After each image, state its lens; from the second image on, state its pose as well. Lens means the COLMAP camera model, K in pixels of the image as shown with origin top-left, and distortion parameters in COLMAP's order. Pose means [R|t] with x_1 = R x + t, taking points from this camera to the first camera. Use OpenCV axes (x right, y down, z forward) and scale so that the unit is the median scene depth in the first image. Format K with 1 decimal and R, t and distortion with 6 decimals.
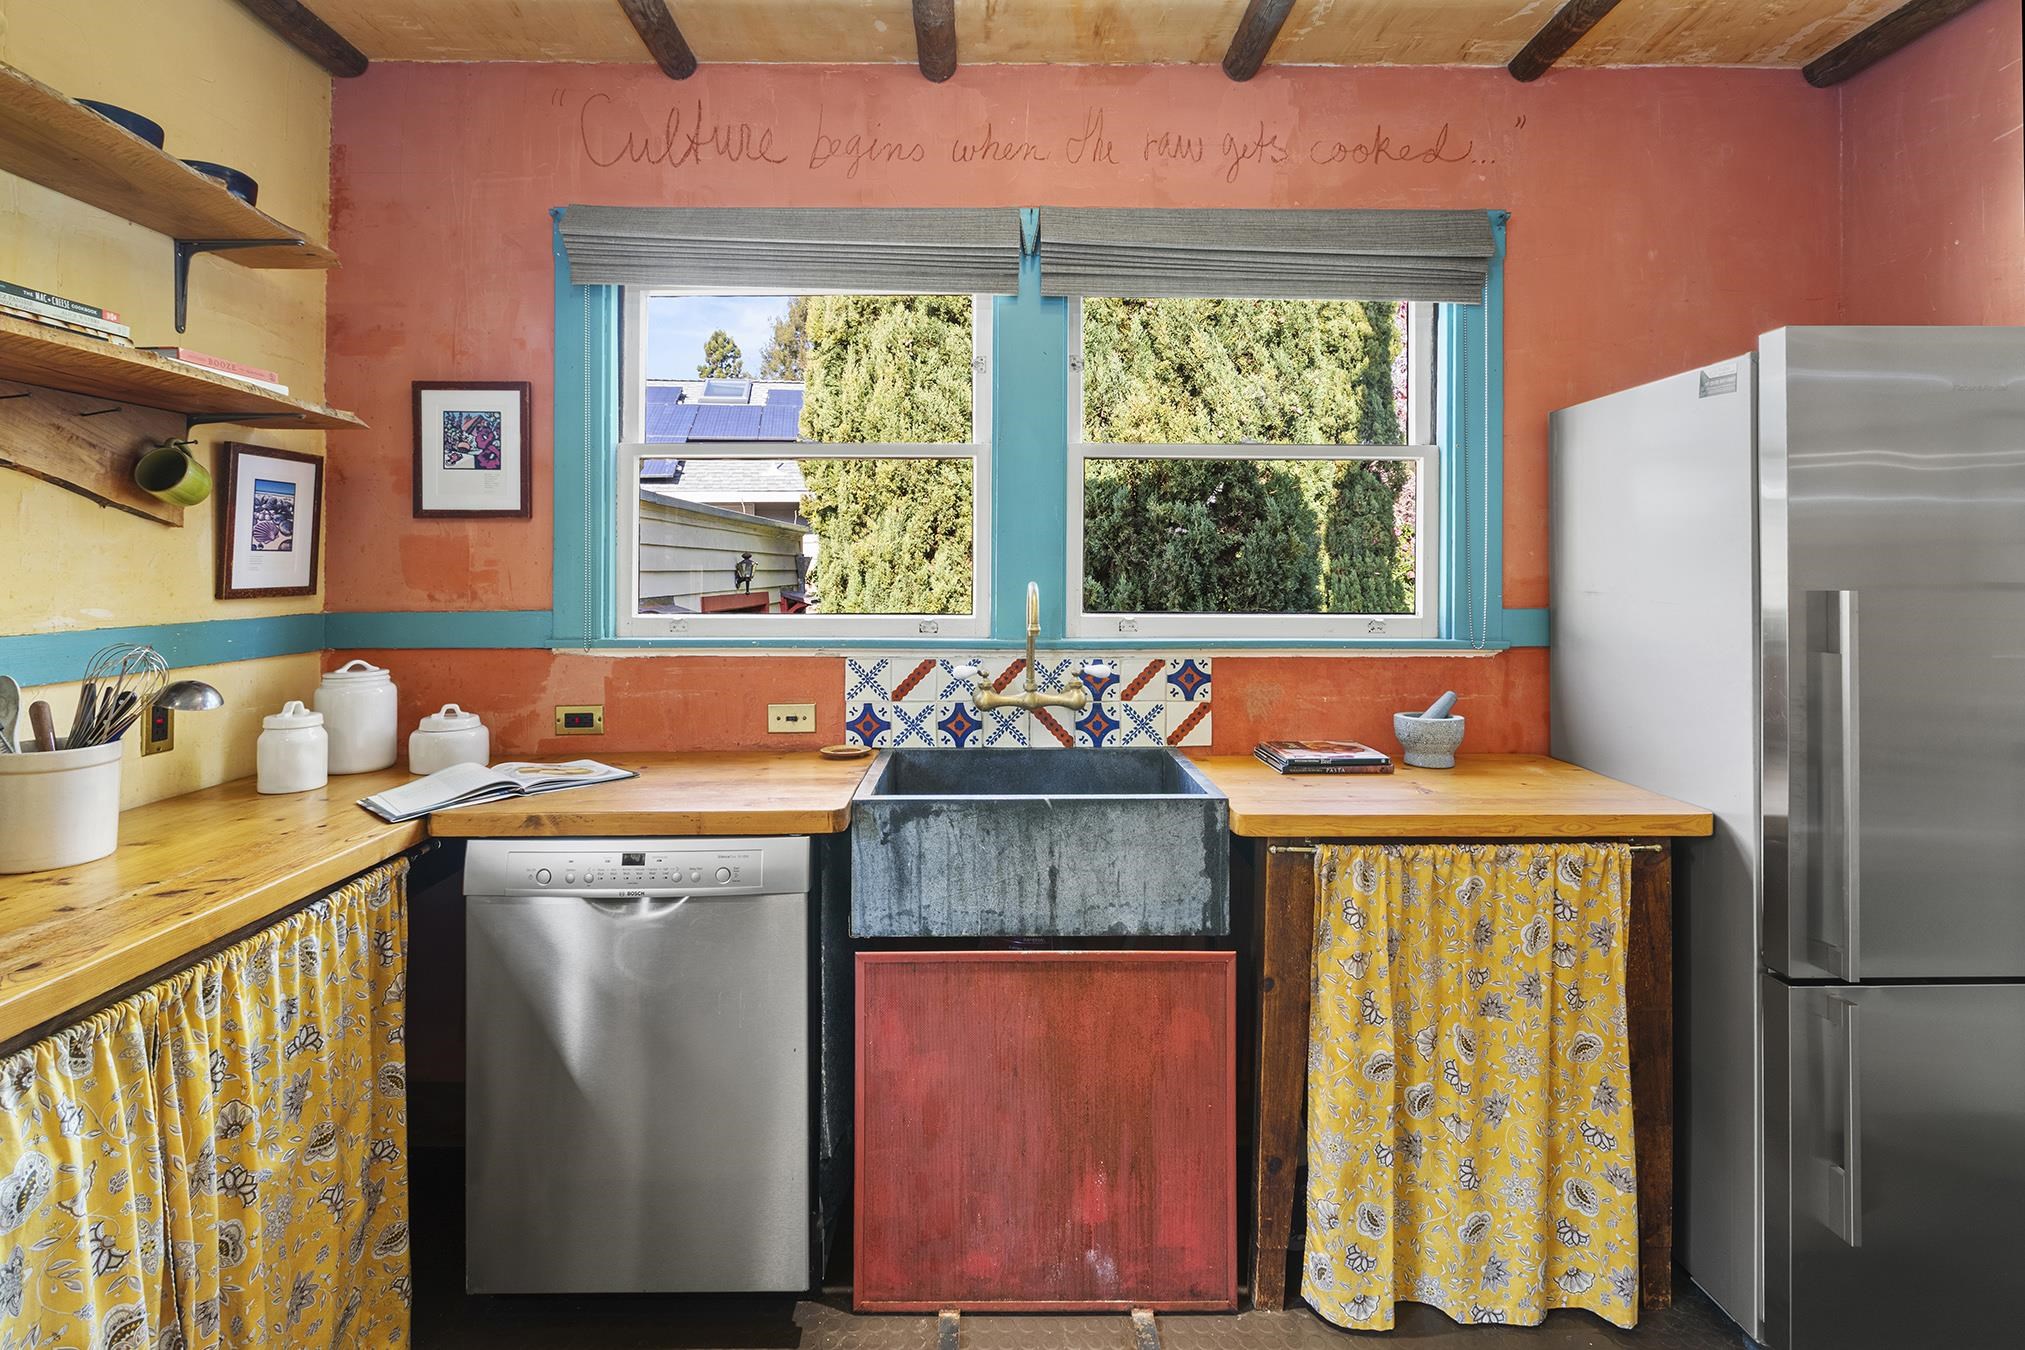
lens RADIAL K [[980.8, 0, 991.9], [0, 980.8, 562.1], [0, 0, 1]] dist [-0.003451, -0.001105]
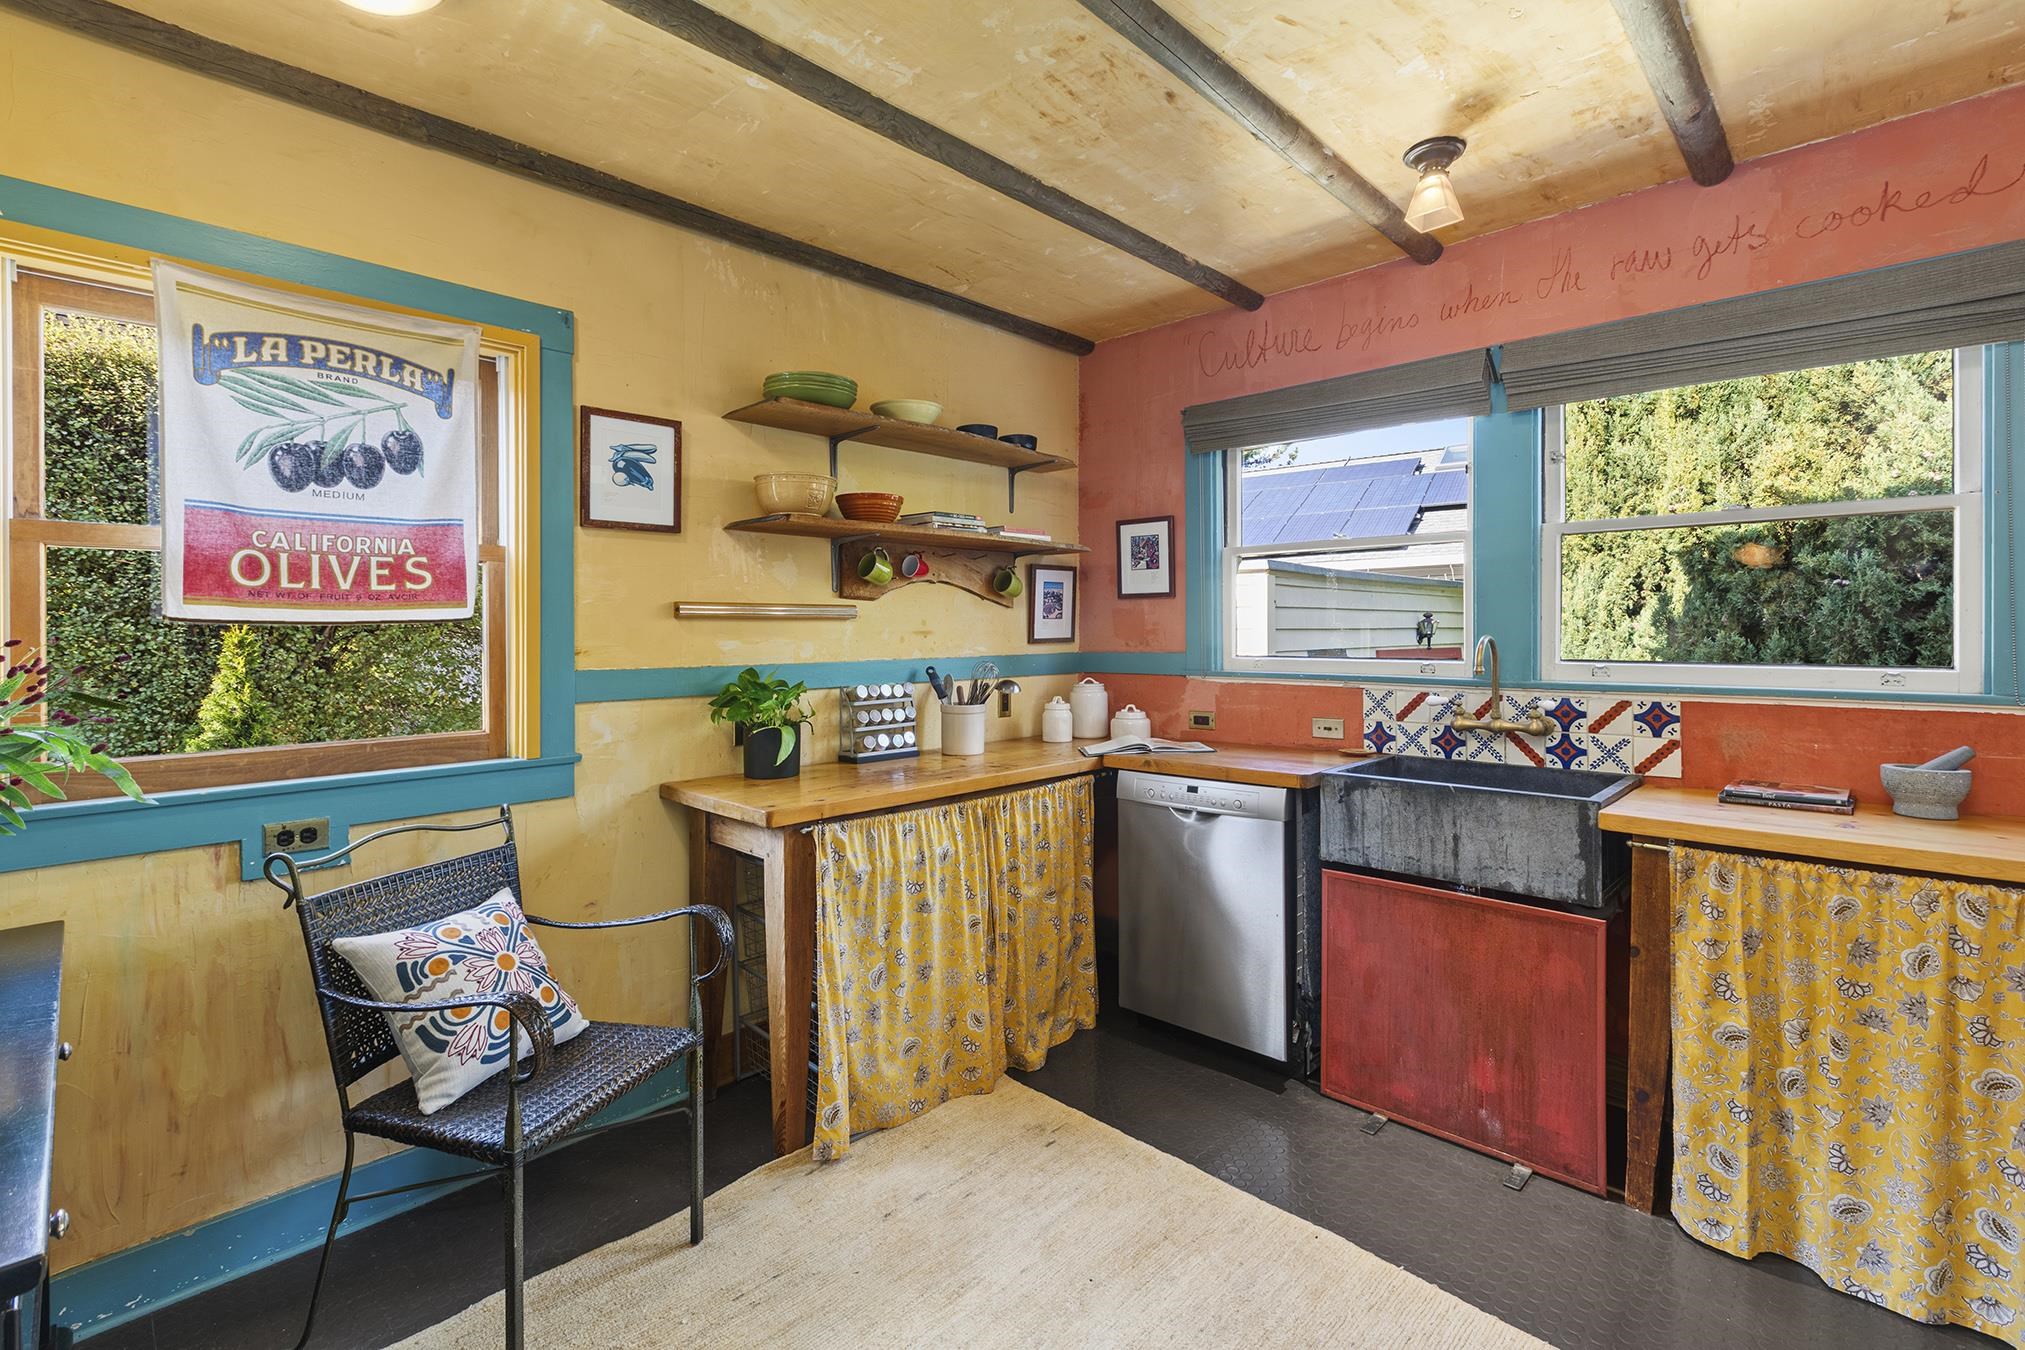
lens RADIAL K [[918.2, 0, 990.7], [0, 918.2, 614.8], [0, 0, 1]] dist [0.007905, -0.002471]
pose [[0.708690, -0.016690, -0.705322, 0.471295], [0.011423, 0.999861, -0.012181, 0.000650], [0.705427, 0.000576, 0.708782, -0.377030]]
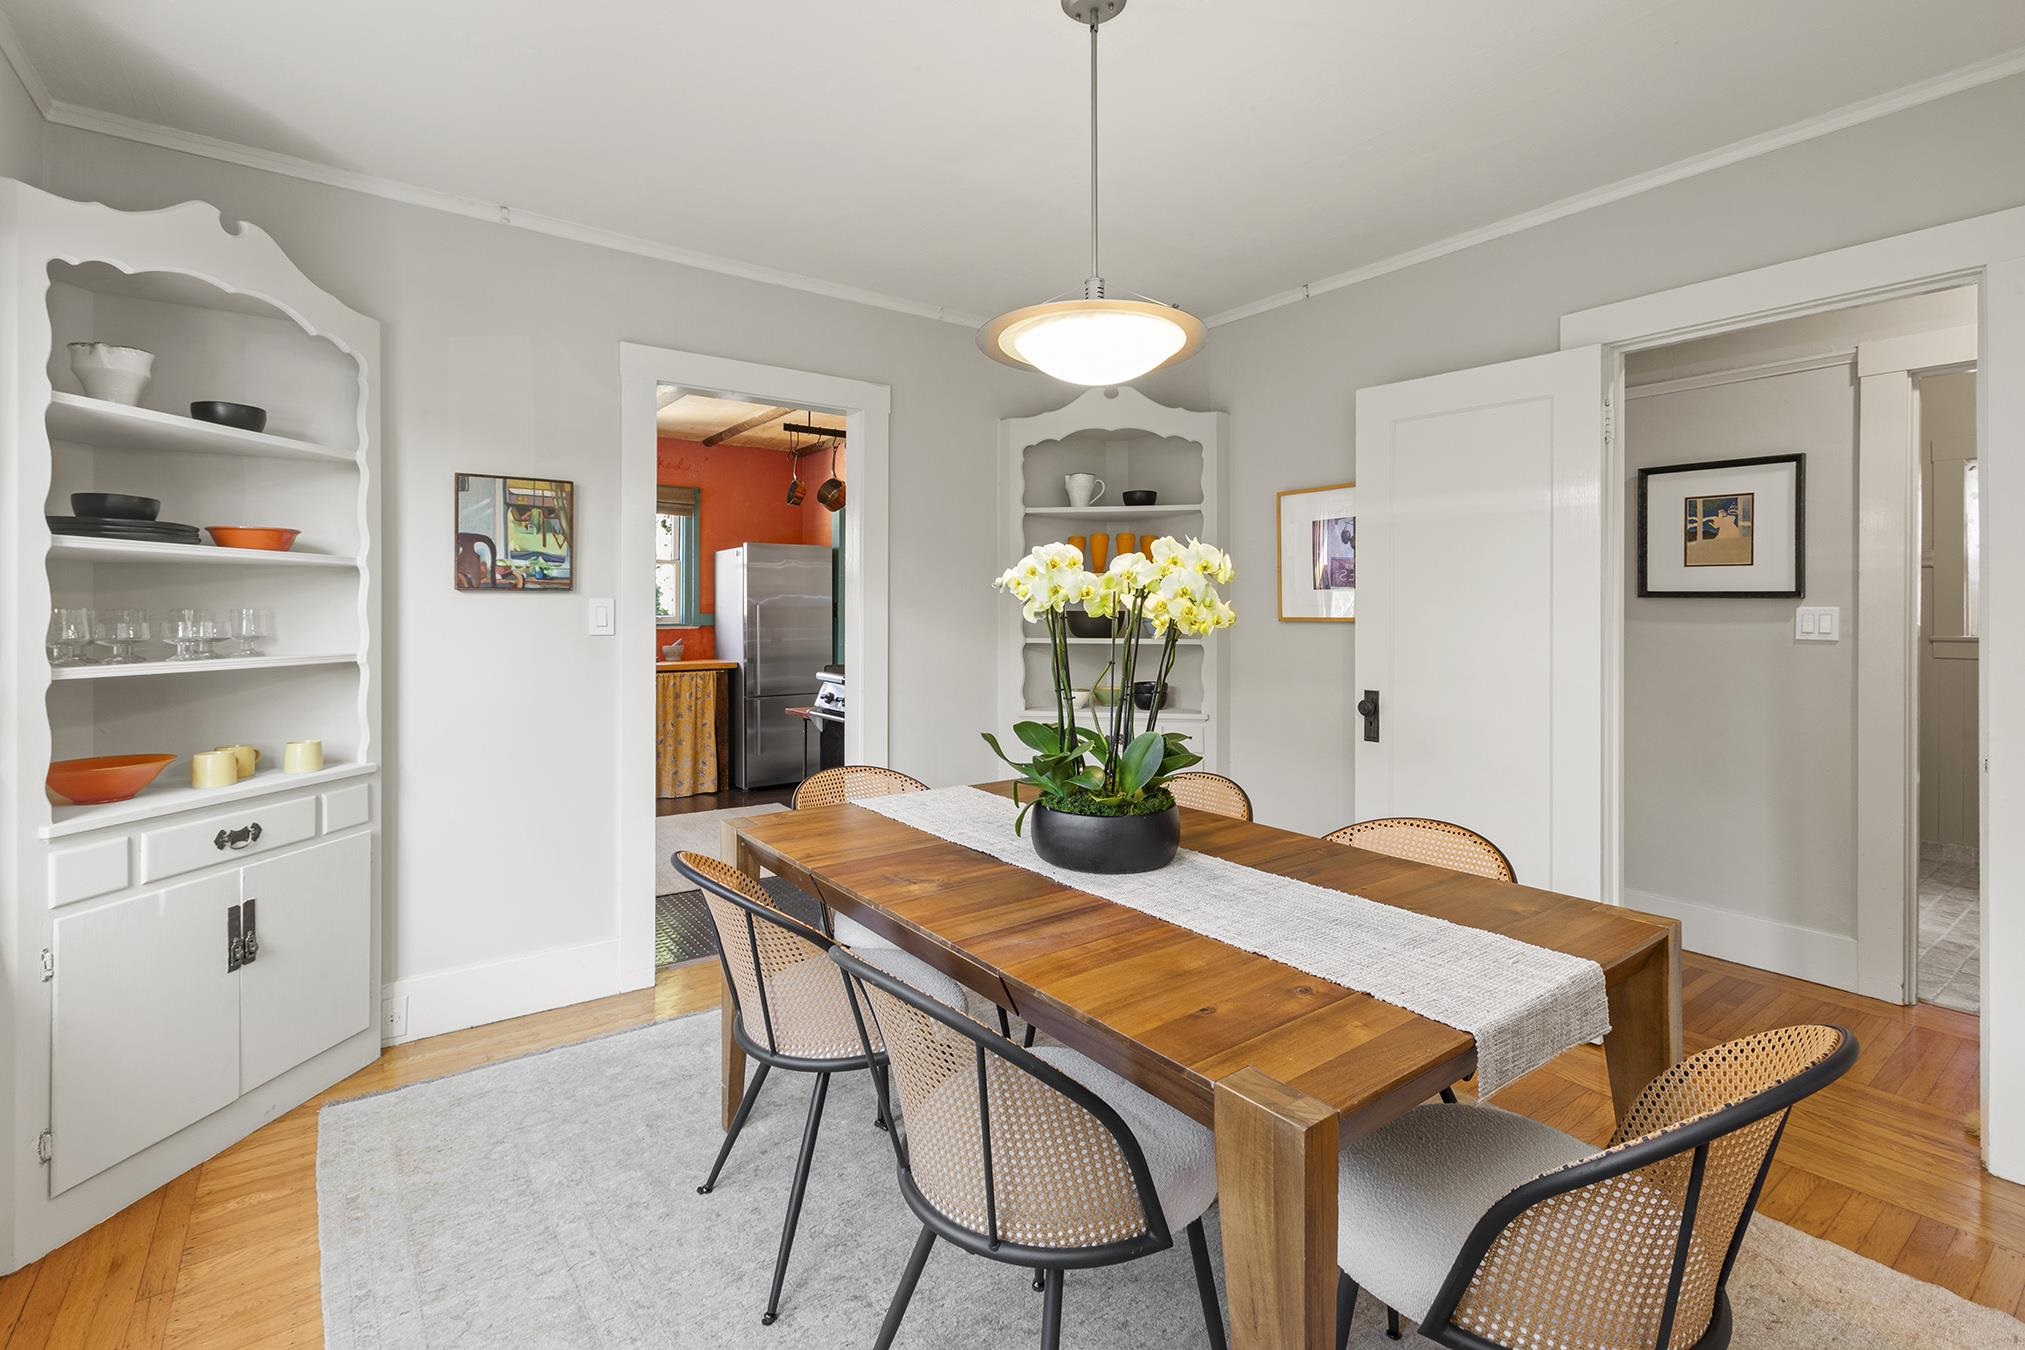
lens RADIAL K [[918.2, 0, 991.4], [0, 918.2, 612.0], [0, 0, 1]] dist [0.007905, -0.002471]
pose [[0.816699, 0.003186, 0.577055, -0.481558], [-0.007679, 0.999956, 0.005346, 0.021410], [-0.577013, -0.008797, 0.816688, -2.235164]]
